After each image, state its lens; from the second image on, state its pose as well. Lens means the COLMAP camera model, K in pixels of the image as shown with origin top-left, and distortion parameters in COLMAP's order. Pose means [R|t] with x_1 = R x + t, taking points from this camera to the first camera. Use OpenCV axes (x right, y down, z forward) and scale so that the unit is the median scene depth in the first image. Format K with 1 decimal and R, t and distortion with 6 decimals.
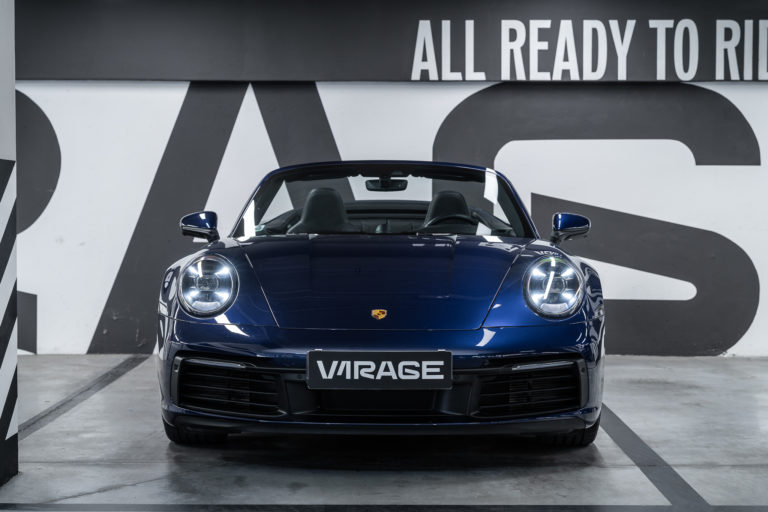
lens RADIAL K [[1546.5, 0, 384.0], [0, 1546.5, 256.0], [0, 0, 1]] dist [0.005906, 0.065875]
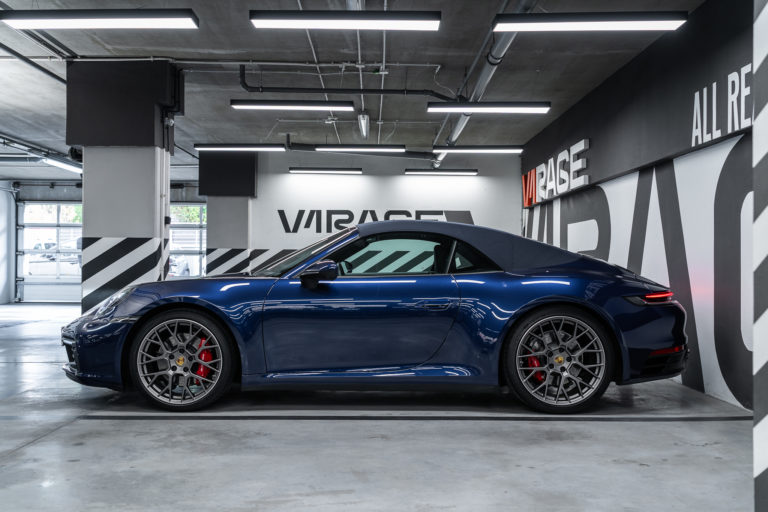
lens RADIAL K [[783.0, 0, 384.8], [0, 783.0, 252.4], [0, 0, 1]] dist [0.004305, 0.003806]
pose [[0.022154, -0.015111, -0.999640, 0.582798], [-0.040490, 0.999052, -0.016000, -0.019114], [0.998934, 0.040830, 0.021521, 0.768618]]
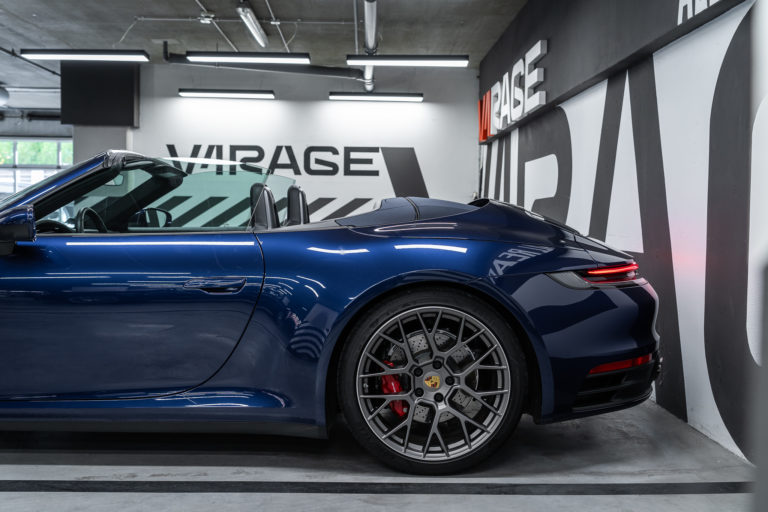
lens RADIAL K [[851.3, 0, 384.0], [0, 851.3, 256.0], [0, 0, 1]] dist [-0.010230, -0.017930]
pose [[0.033639, 0.047468, -0.998306, 0.395635], [-0.047184, 0.997833, 0.045856, -0.022956], [0.998320, 0.045562, 0.035806, 0.861842]]
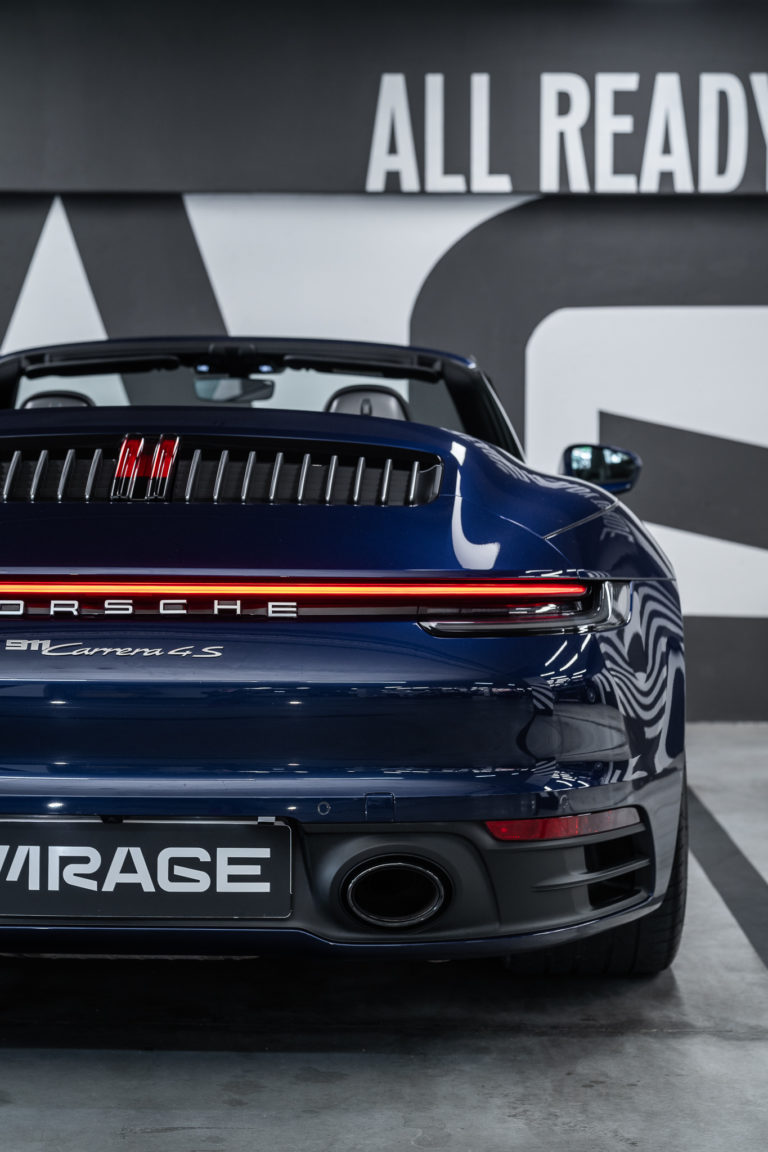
lens RADIAL K [[2368.0, 0, 384.0], [0, 2368.0, 576.0], [0, 0, 1]] dist [0.003904, 0.087669]
pose [[0.999965, 0.004211, -0.007220, 0.029657], [-0.004048, 0.999738, 0.022529, -0.002975], [0.007312, -0.022499, 0.999720, 0.206703]]
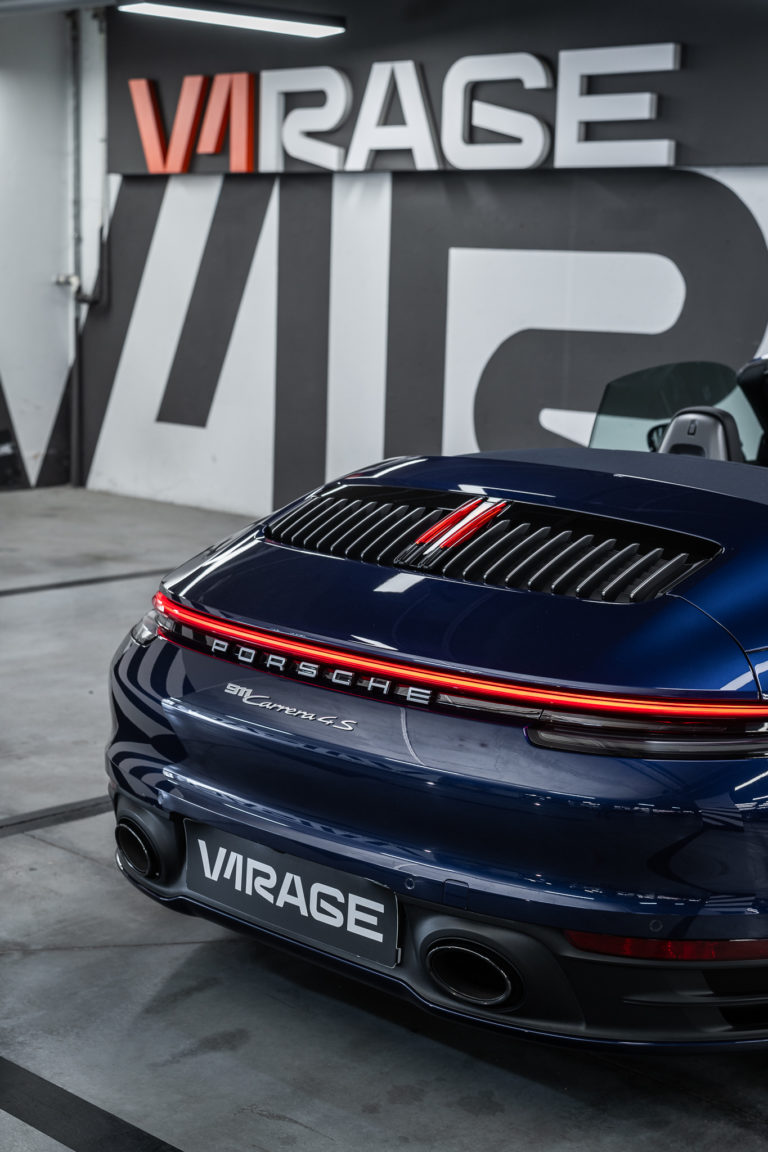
lens RADIAL K [[1871.1, 0, 384.0], [0, 1871.1, 576.0], [0, 0, 1]] dist [0.009633, 0.124399]
pose [[0.731171, 0.134250, -0.668854, 0.205618], [-0.049032, 0.988251, 0.144758, -0.052101], [0.680430, -0.073048, 0.729164, 0.330215]]
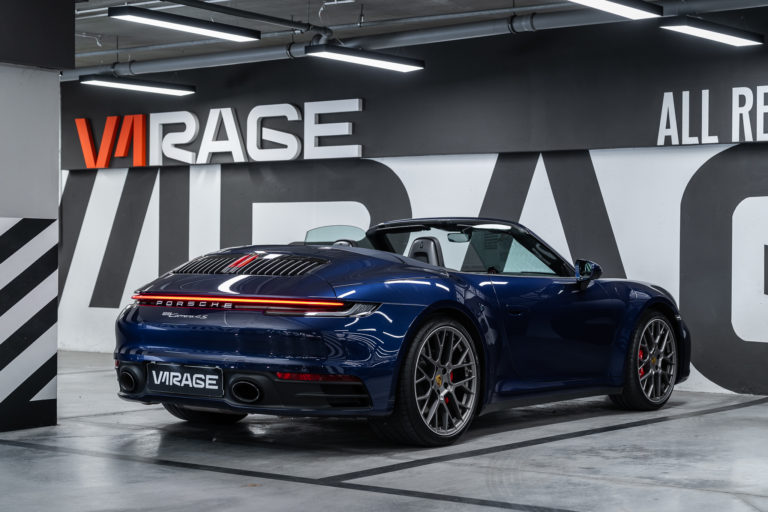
lens RADIAL K [[1469.0, 0, 384.0], [0, 1469.0, 256.0], [0, 0, 1]] dist [0.046162, -0.115124]
pose [[0.801886, 0.006434, -0.597442, 0.503089], [-0.028818, 0.999195, -0.027920, 0.003219], [0.596781, 0.039606, 0.801426, 0.018528]]
